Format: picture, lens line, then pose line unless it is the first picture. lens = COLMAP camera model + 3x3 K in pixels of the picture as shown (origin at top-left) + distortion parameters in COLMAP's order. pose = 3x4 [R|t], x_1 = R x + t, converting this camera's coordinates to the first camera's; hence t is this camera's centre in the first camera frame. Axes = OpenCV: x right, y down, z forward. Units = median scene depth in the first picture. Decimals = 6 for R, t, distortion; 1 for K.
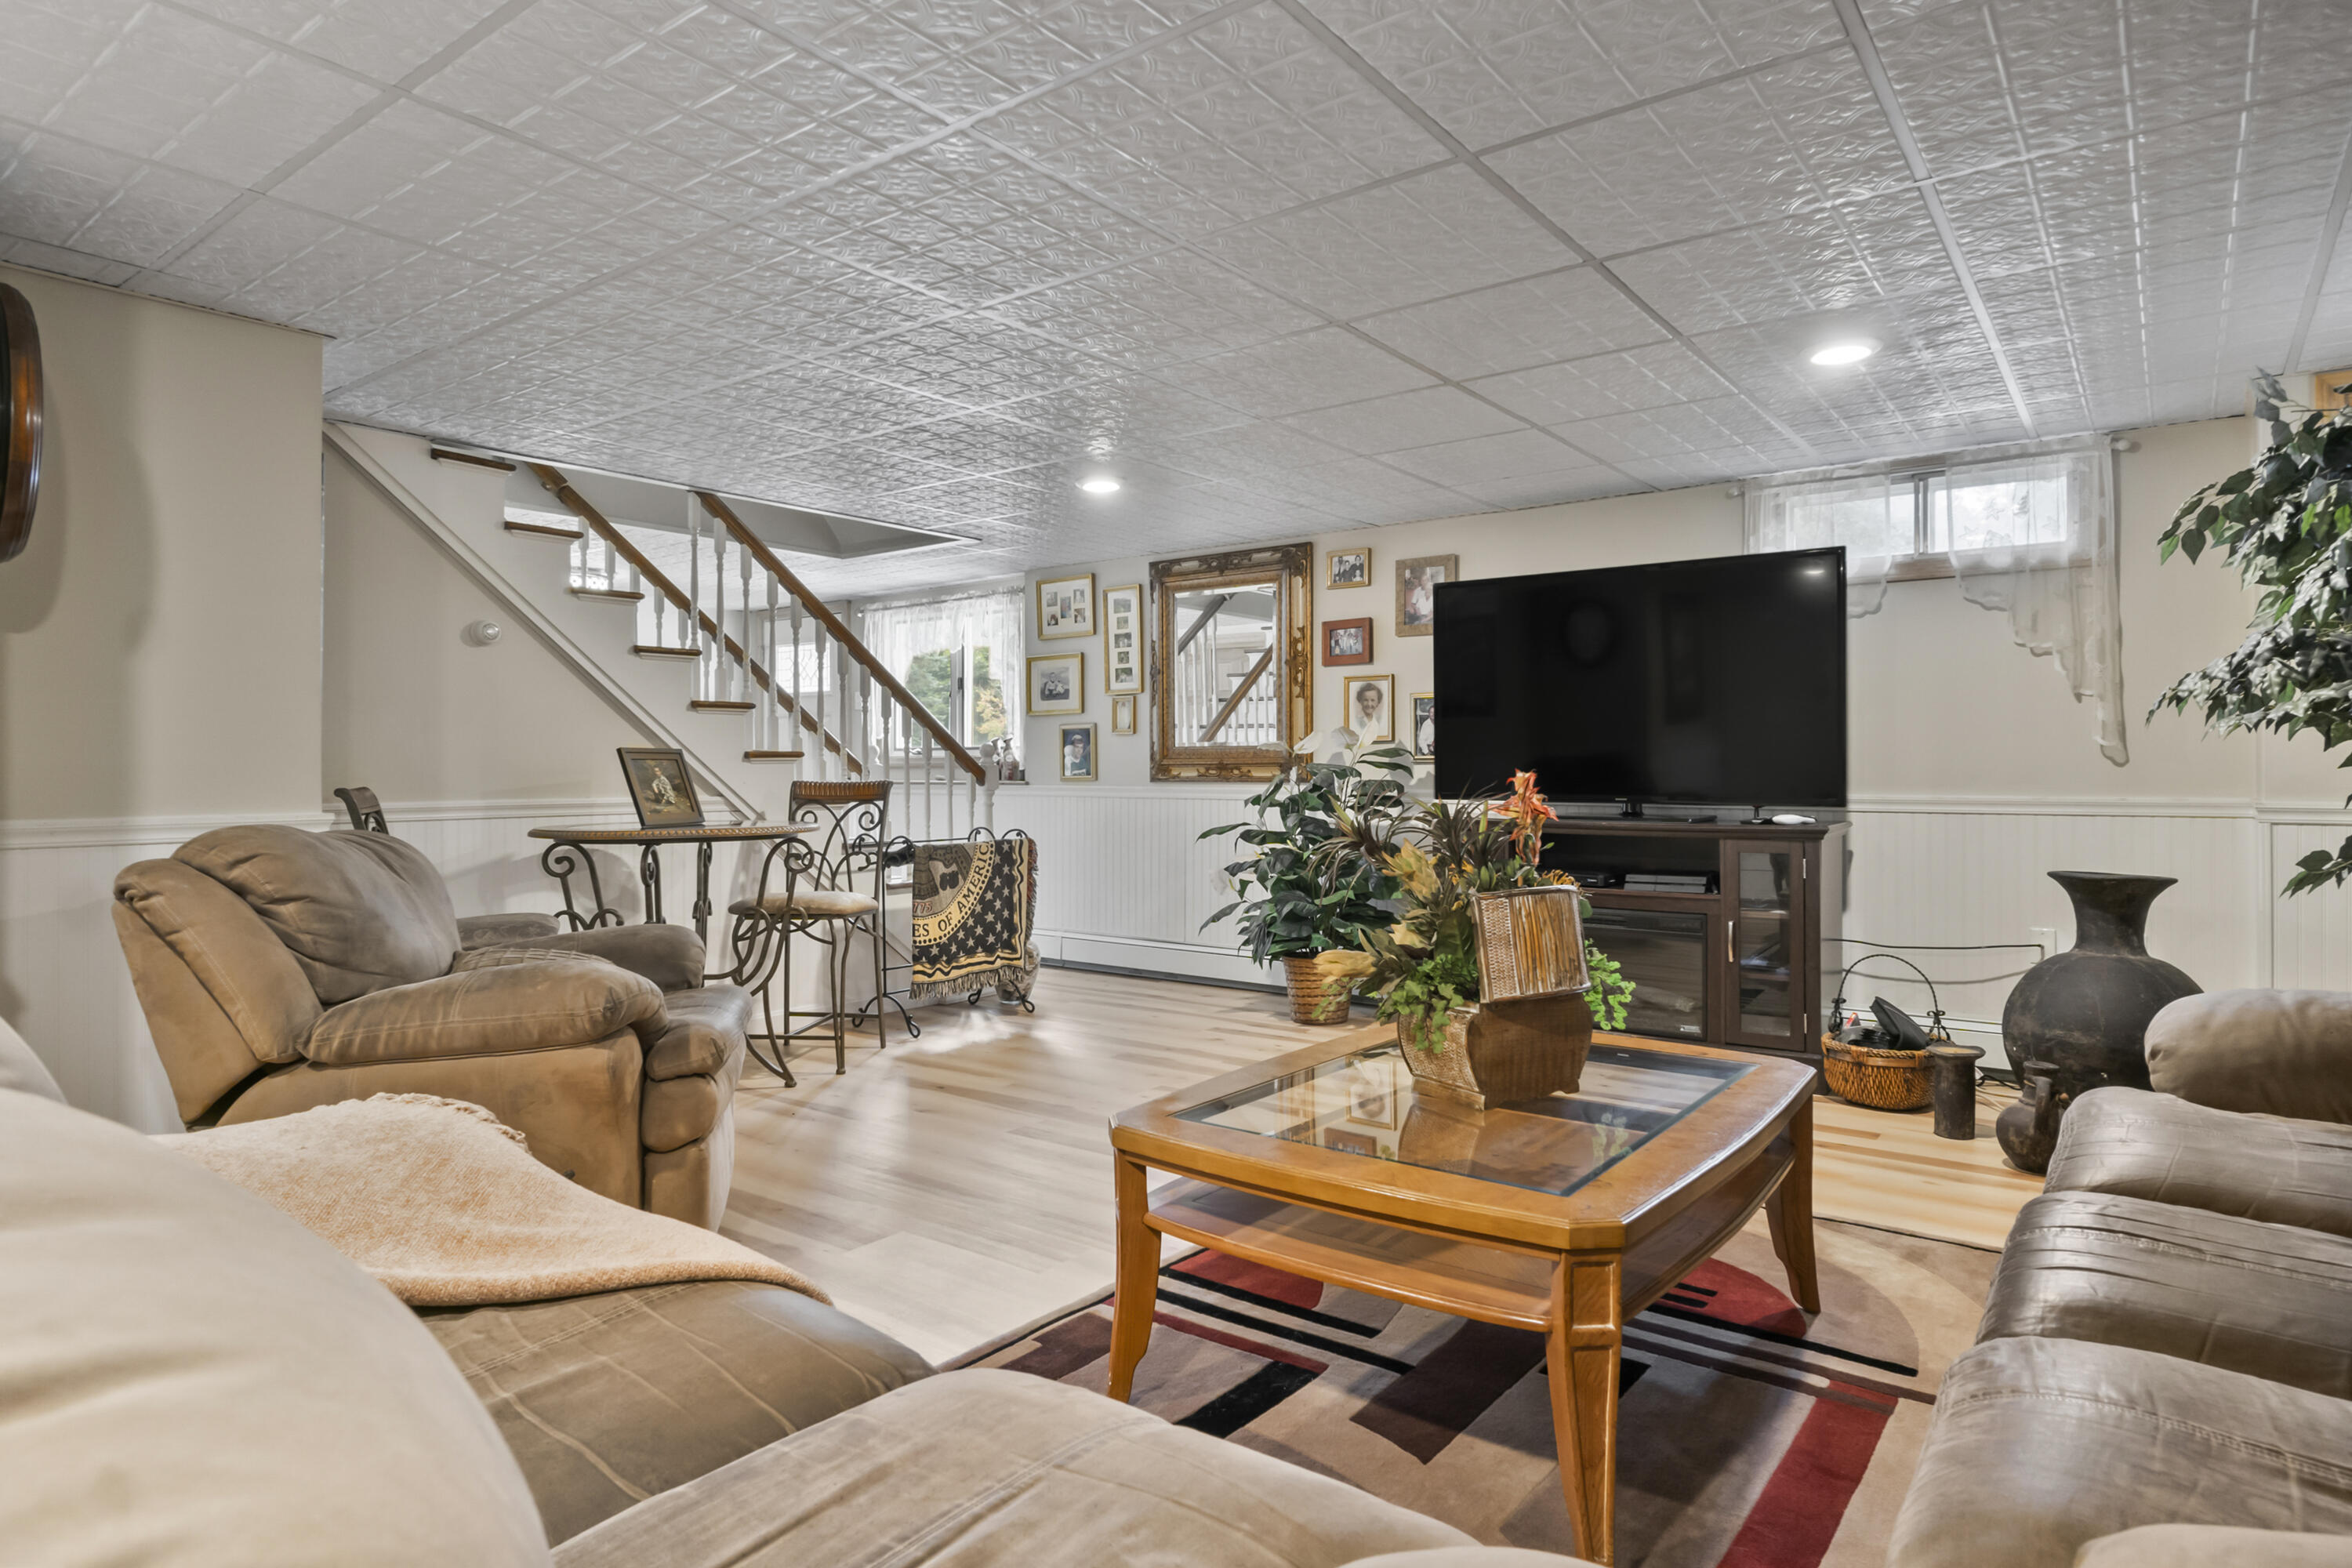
lens RADIAL K [[1313.9, 0, 1176.6], [0, 1313.9, 773.5], [0, 0, 1]] dist [-0.004958, -0.000558]
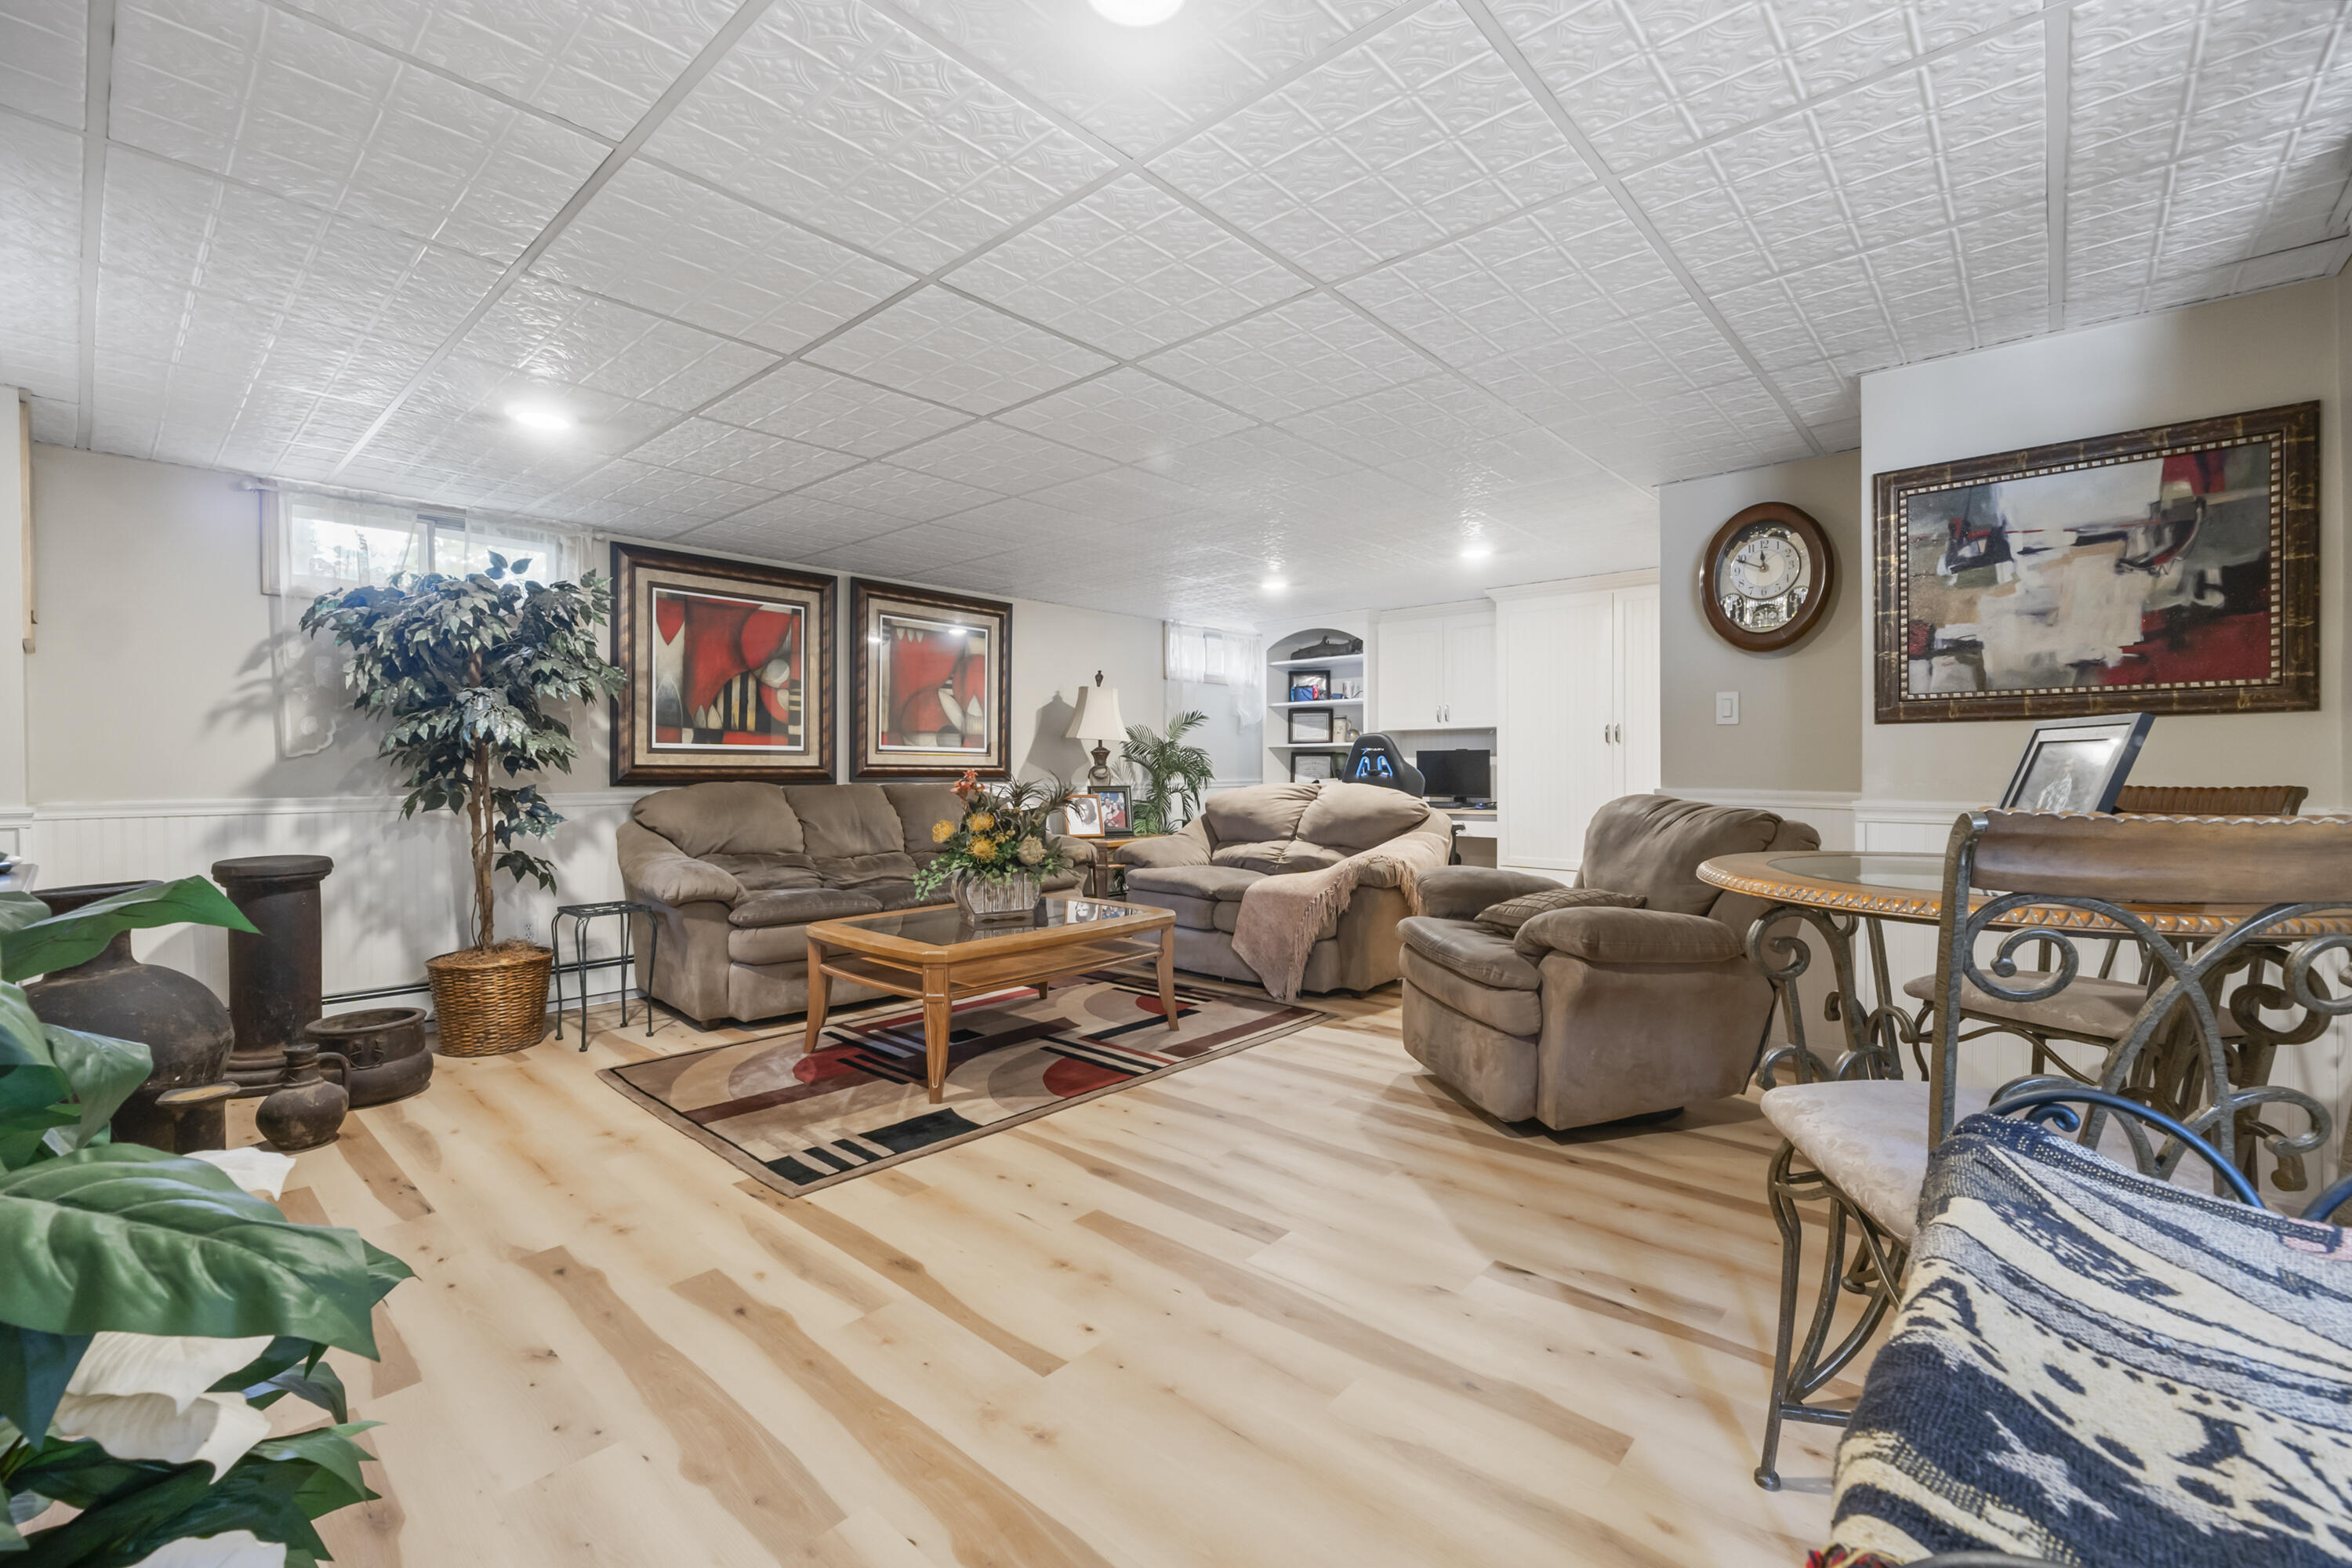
lens RADIAL K [[983.3, 0, 1177.9], [0, 983.3, 778.7], [0, 0, 1]] dist [-0.003926, -0.000029]
pose [[-0.996833, 0.006028, 0.079296, -0.089292], [0.007226, 0.999864, 0.014829, -0.003342], [-0.079195, 0.015355, -0.996741, 1.256630]]
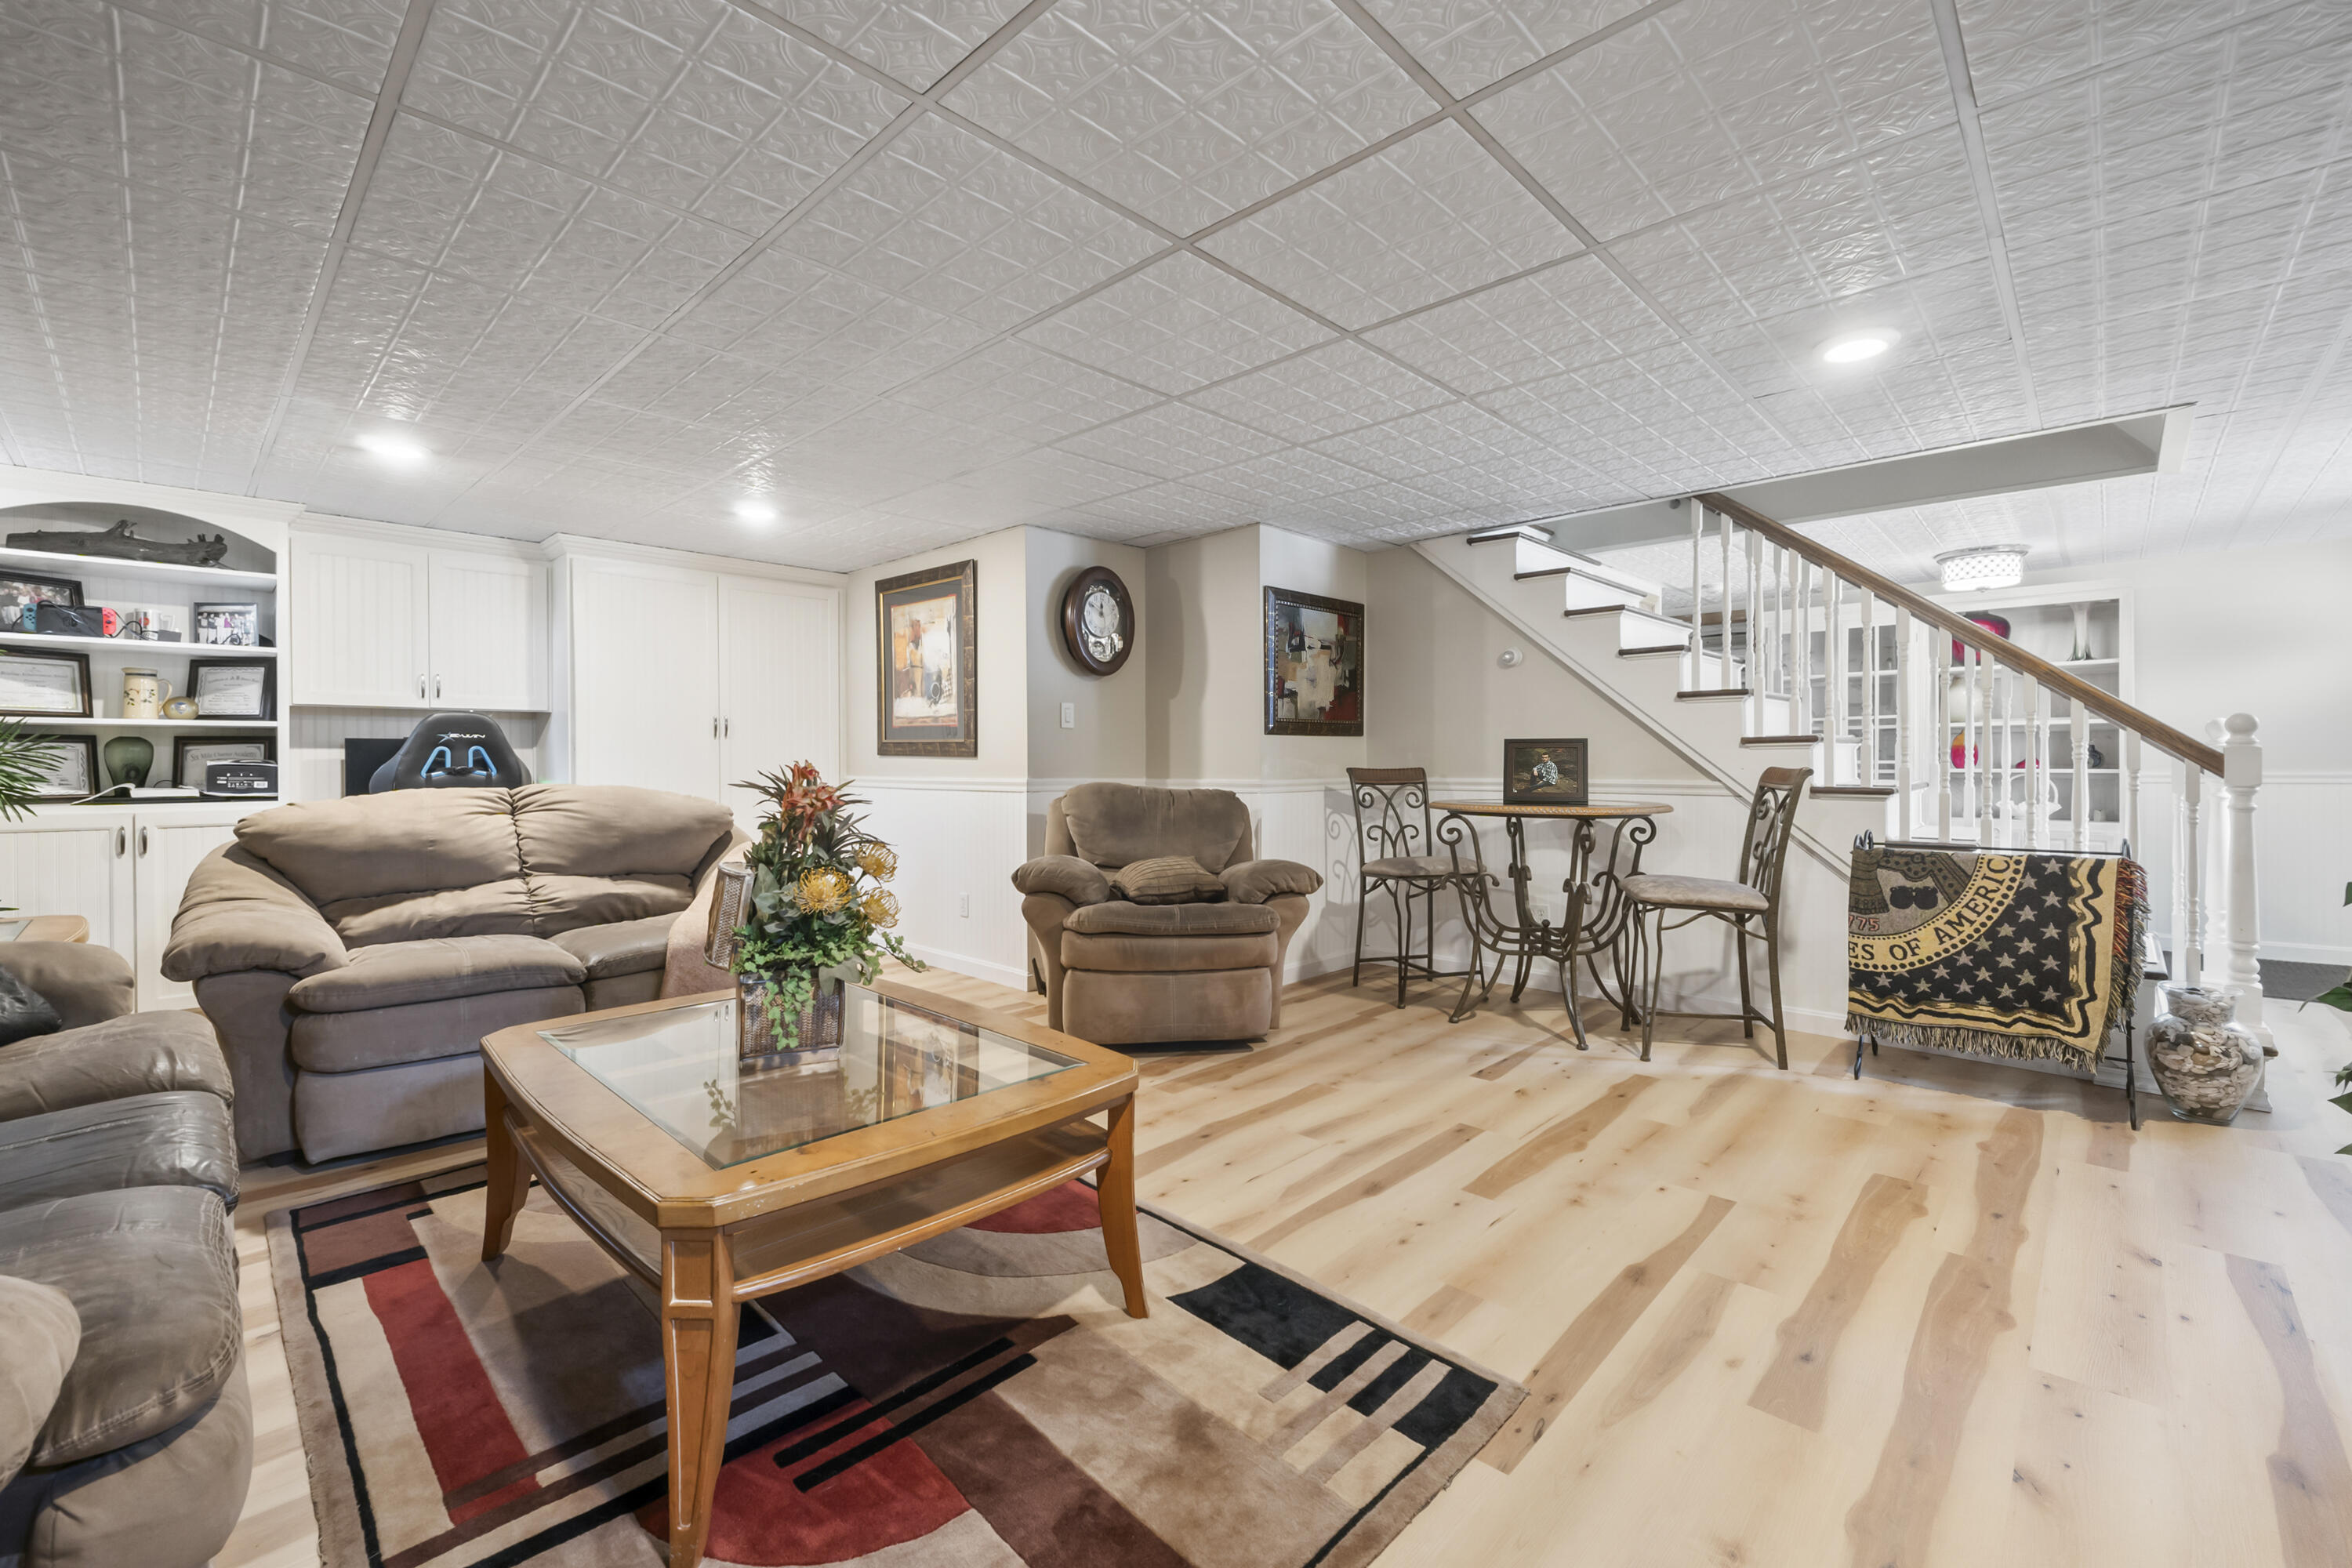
lens RADIAL K [[983.3, 0, 1166.6], [0, 983.3, 767.2], [0, 0, 1]] dist [-0.003926, -0.000029]
pose [[-0.120687, 0.011958, -0.992619, 0.500353], [0.000426, 0.999928, 0.011994, -0.003359], [0.992691, 0.001024, -0.120683, 0.689629]]
